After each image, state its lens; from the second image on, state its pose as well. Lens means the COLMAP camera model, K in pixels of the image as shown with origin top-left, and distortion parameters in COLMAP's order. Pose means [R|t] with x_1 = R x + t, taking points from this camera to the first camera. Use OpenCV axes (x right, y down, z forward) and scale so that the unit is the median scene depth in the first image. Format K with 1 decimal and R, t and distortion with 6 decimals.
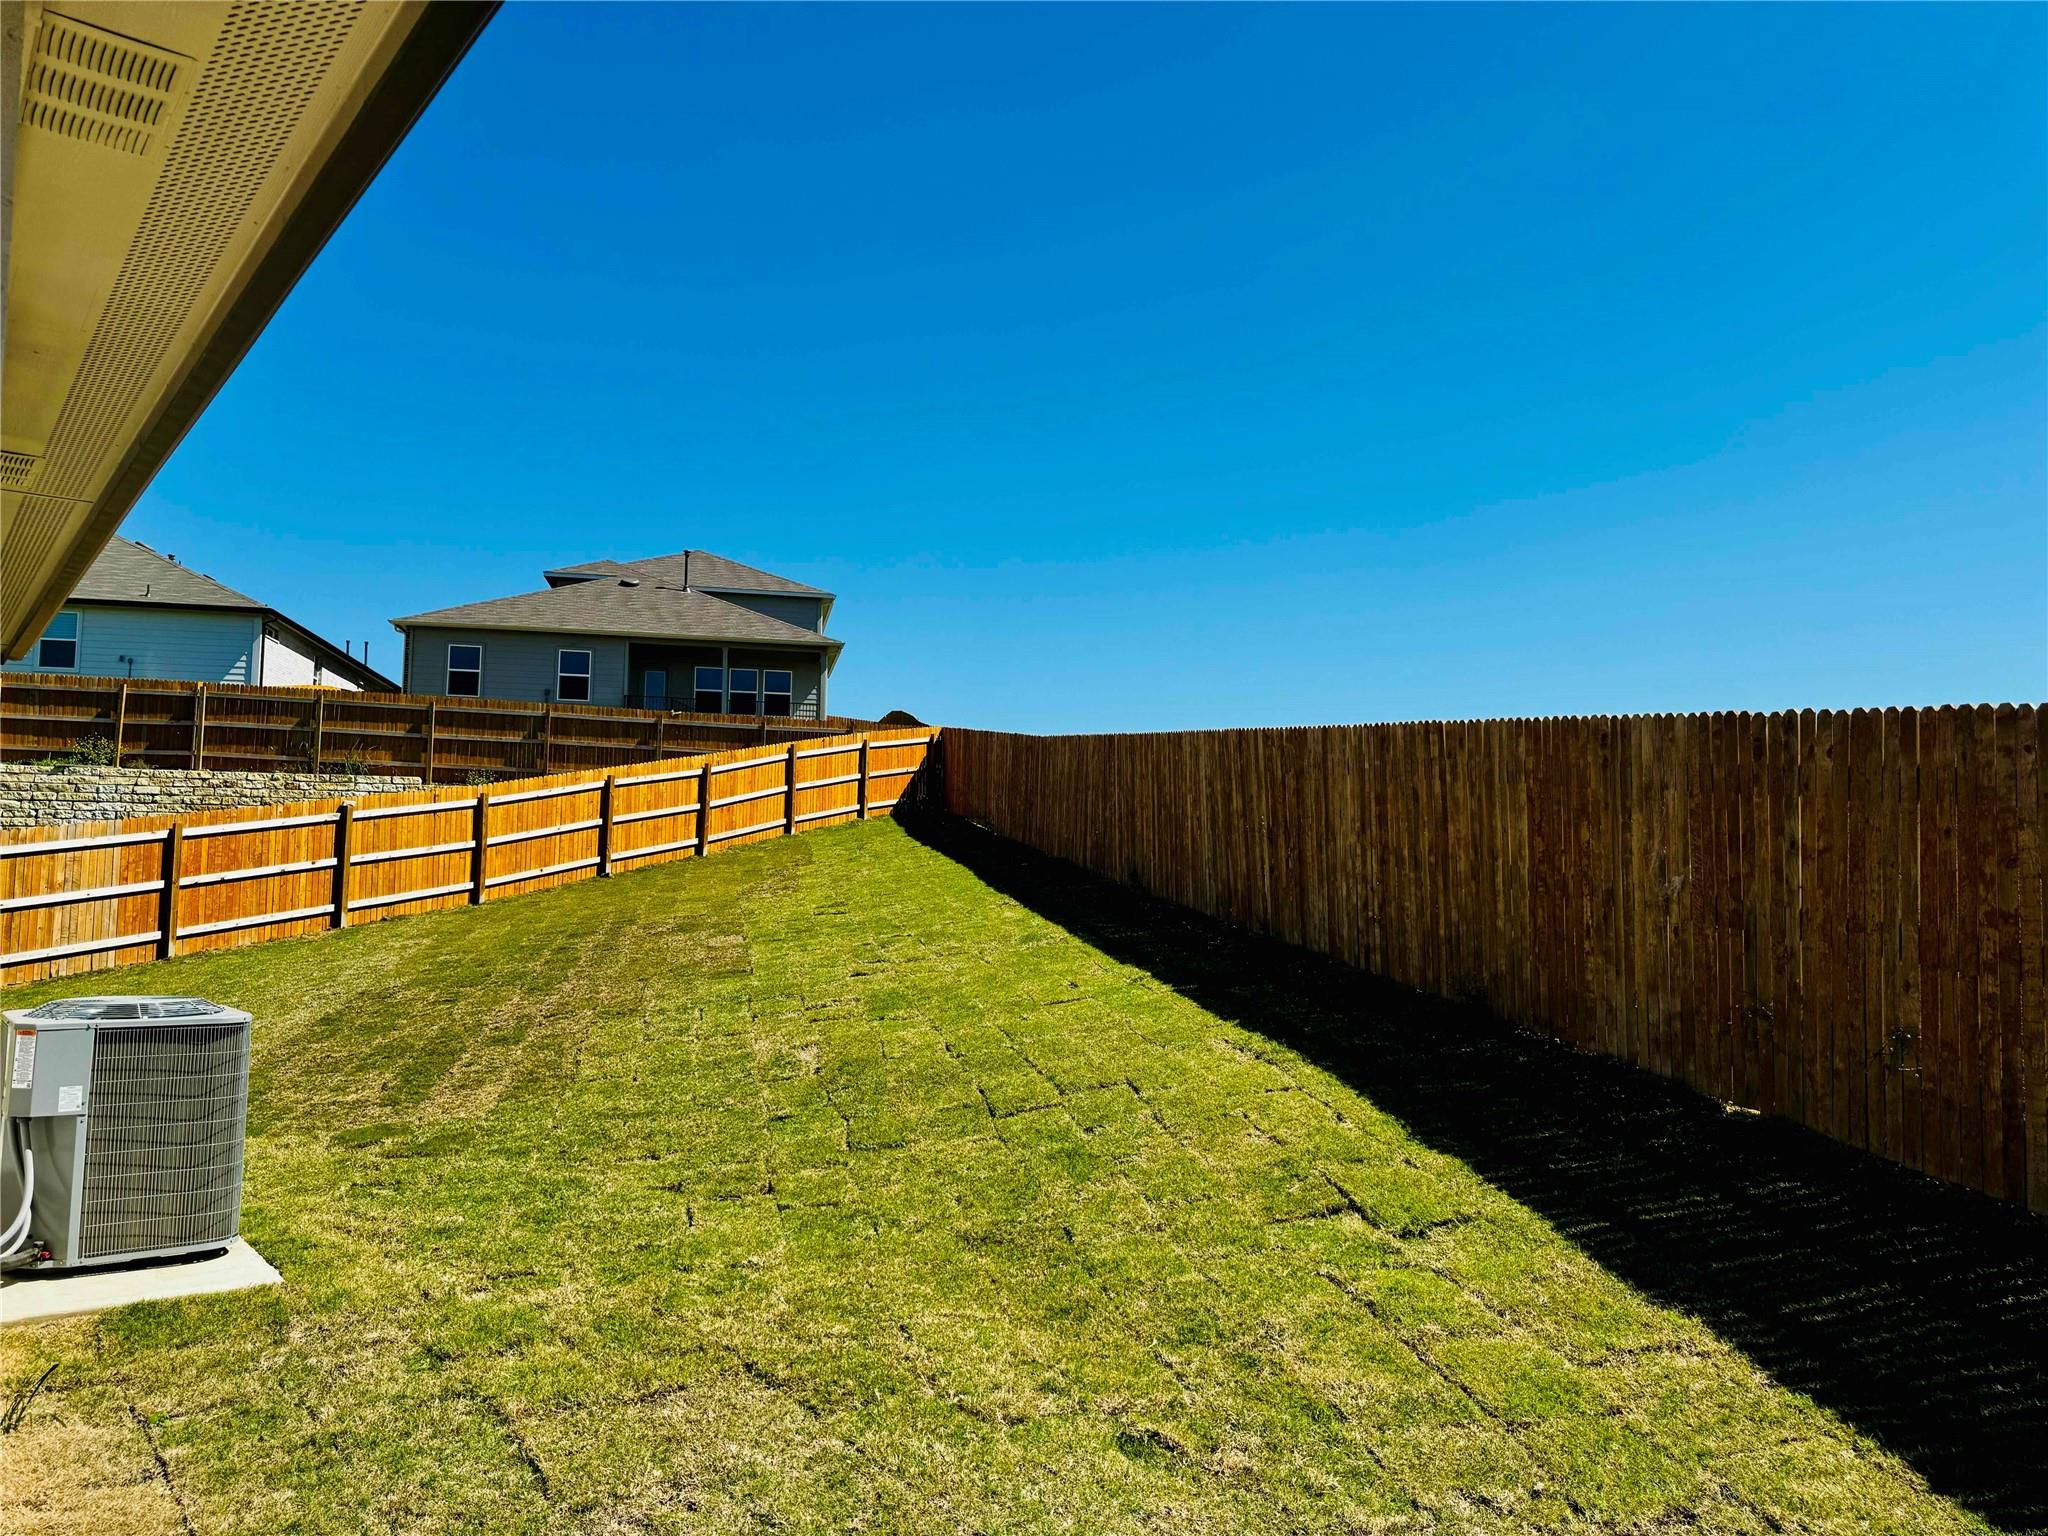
lens RADIAL K [[1425.5, 0, 1014.9], [0, 1425.5, 770.1], [0, 0, 1]] dist [0.120428, -0.189978]
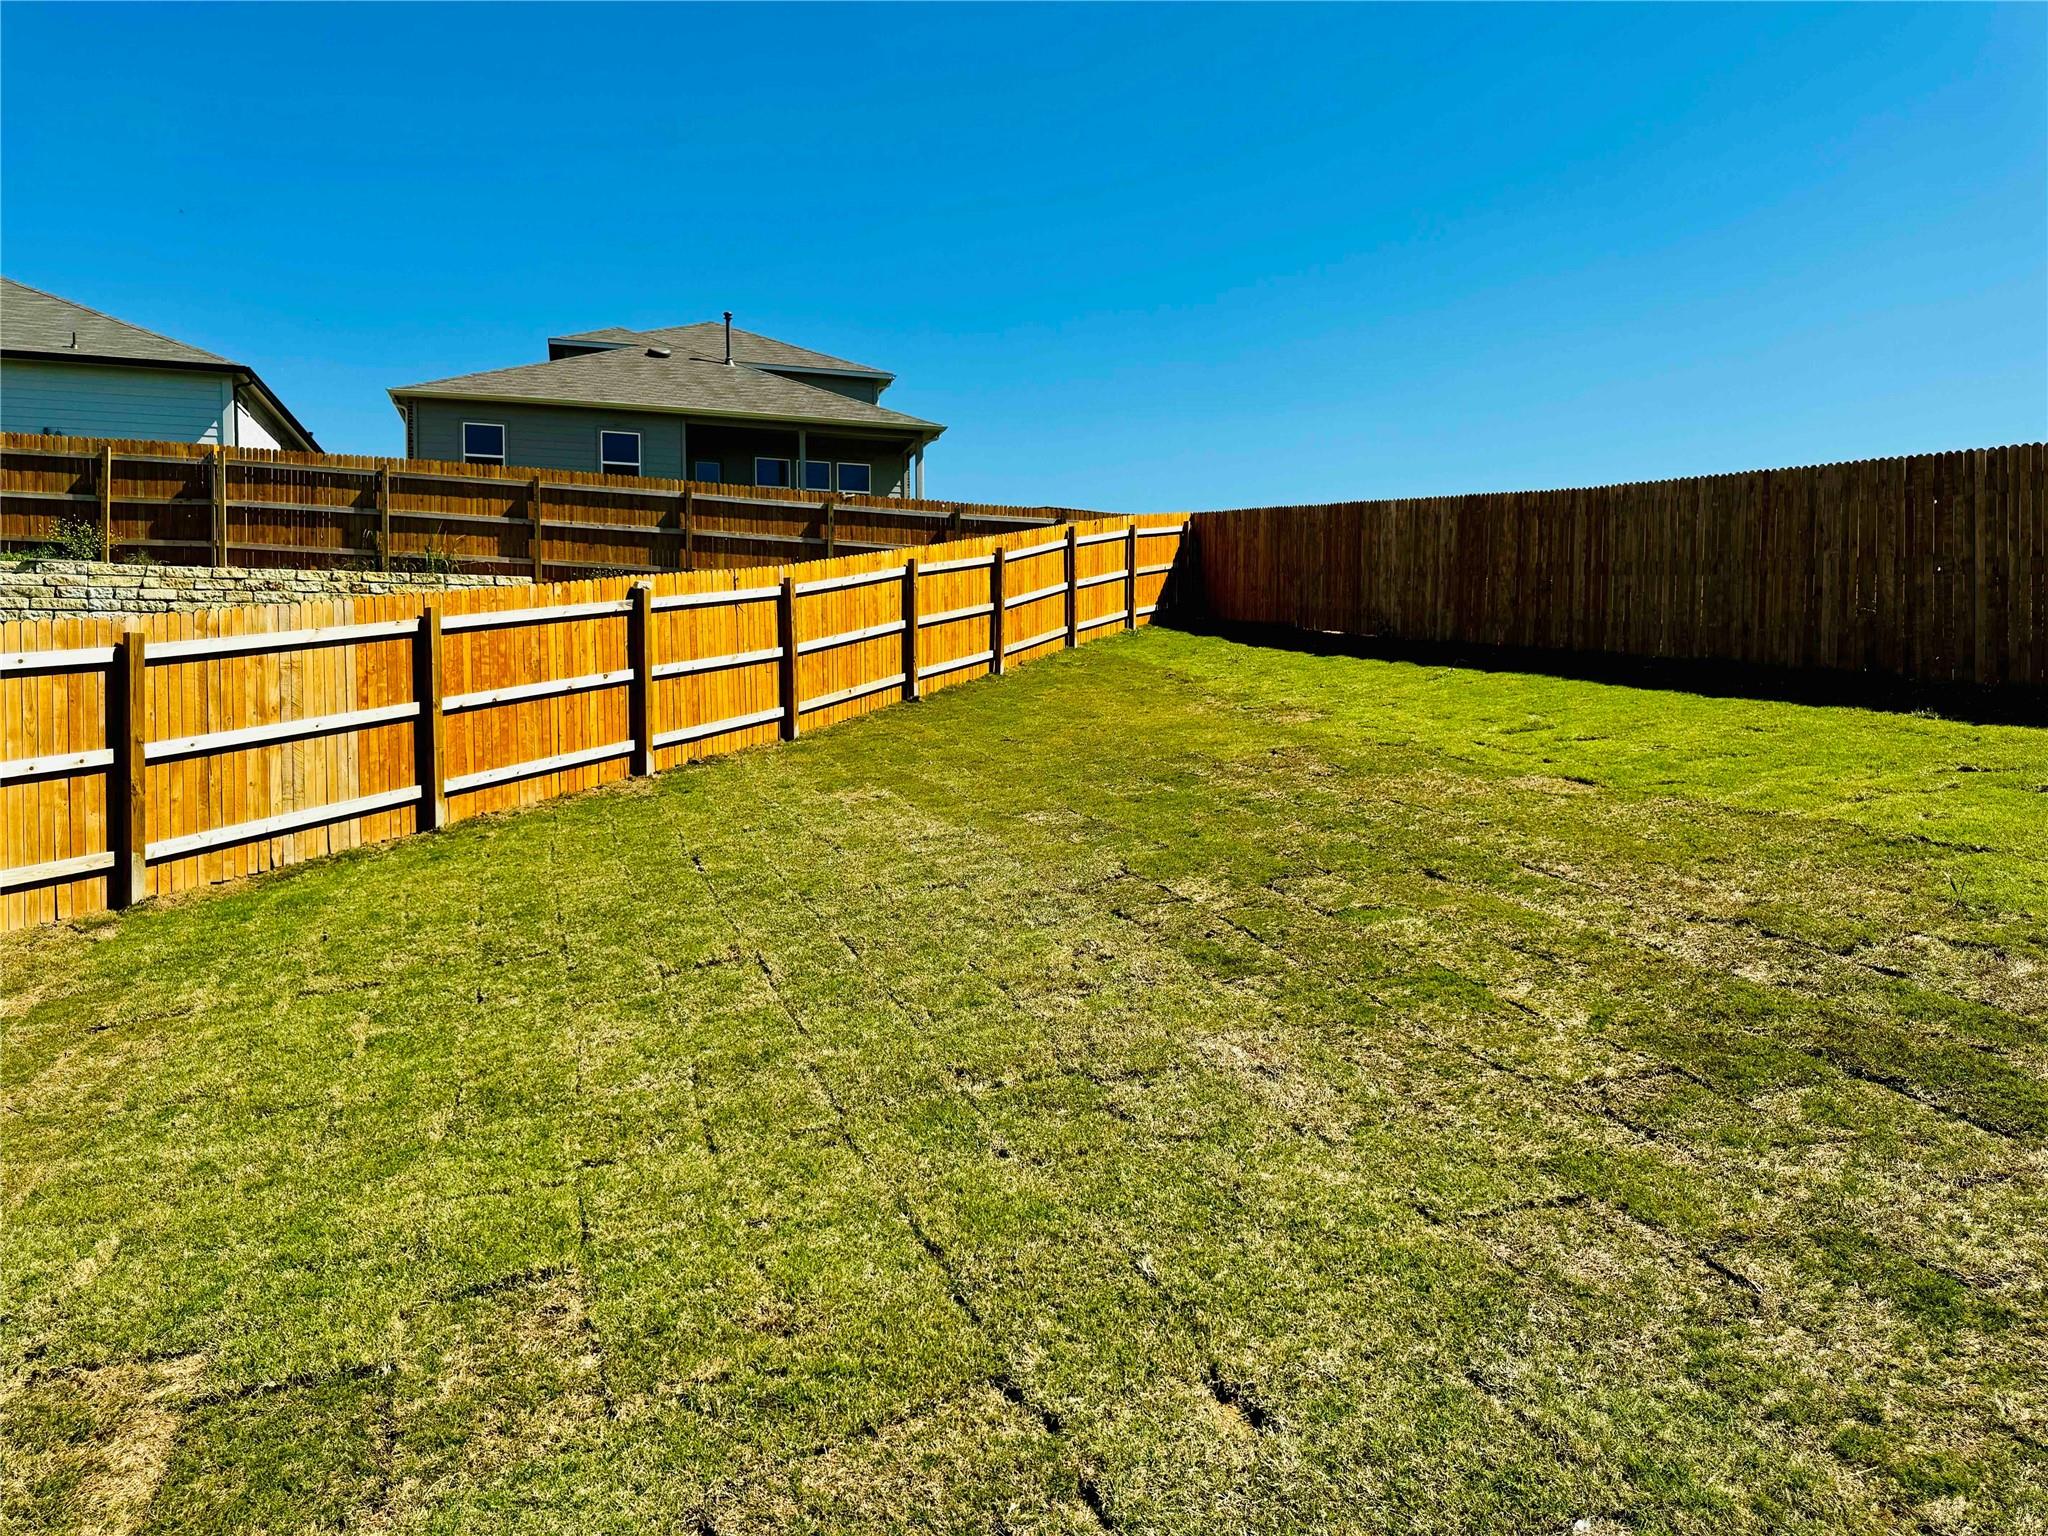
lens RADIAL K [[1451.1, 0, 1024.0], [0, 1451.1, 768.0], [0, 0, 1]] dist [0.118320, -0.177975]
pose [[0.994845, -0.019864, 0.099442, -0.419981], [0.009136, 0.994195, 0.107202, 0.042053], [-0.100995, -0.105741, 0.989252, 0.383369]]
